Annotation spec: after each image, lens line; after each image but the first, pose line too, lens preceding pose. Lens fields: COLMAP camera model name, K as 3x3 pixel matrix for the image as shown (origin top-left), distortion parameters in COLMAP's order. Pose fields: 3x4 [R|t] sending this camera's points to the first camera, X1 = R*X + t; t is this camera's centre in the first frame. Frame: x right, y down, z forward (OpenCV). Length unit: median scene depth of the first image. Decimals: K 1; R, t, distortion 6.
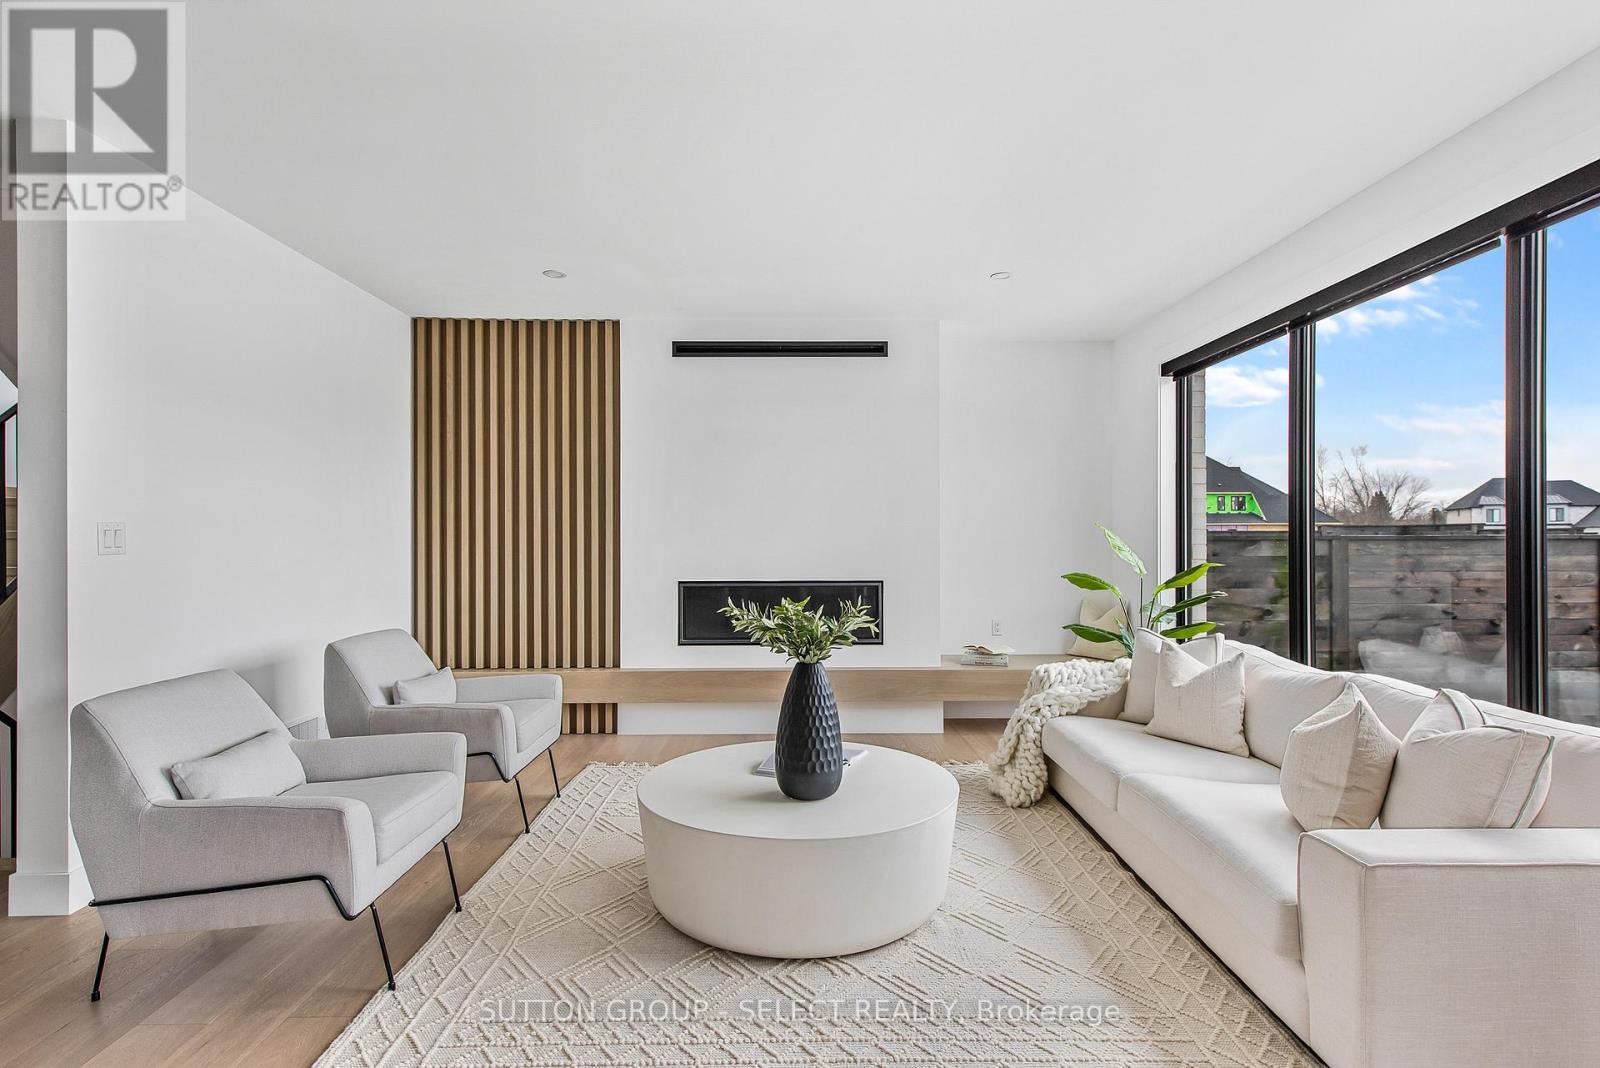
lens RADIAL K [[790.5, 0, 800.0], [0, 790.5, 534.0], [0, 0, 1]] dist [0.001501, -0.000293]
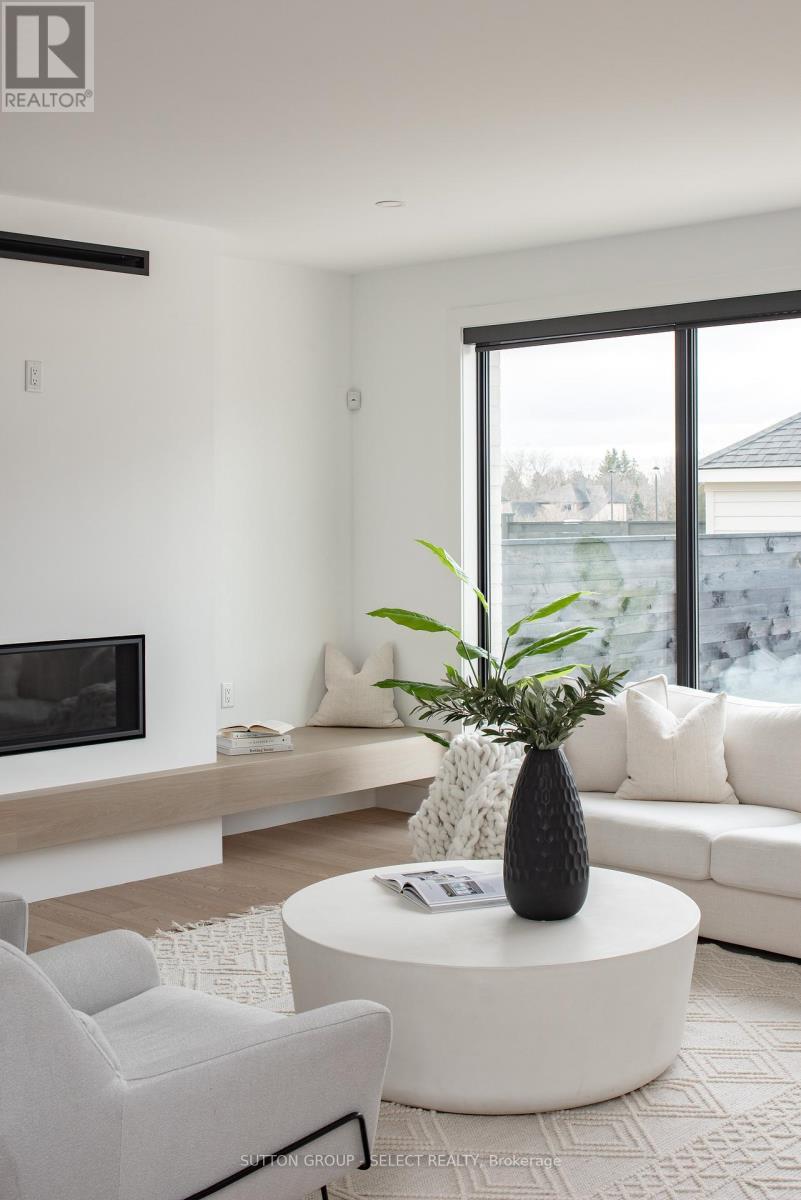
lens RADIAL K [[1531.6, 0, 378.4], [0, 1531.6, 488.4], [0, 0, 1]] dist [-0.091984, 0.112330]
pose [[0.710318, 0.008752, 0.703826, -0.627442], [0.001177, 0.999907, -0.013622, -0.040637], [-0.703880, 0.010504, 0.710241, 0.016001]]
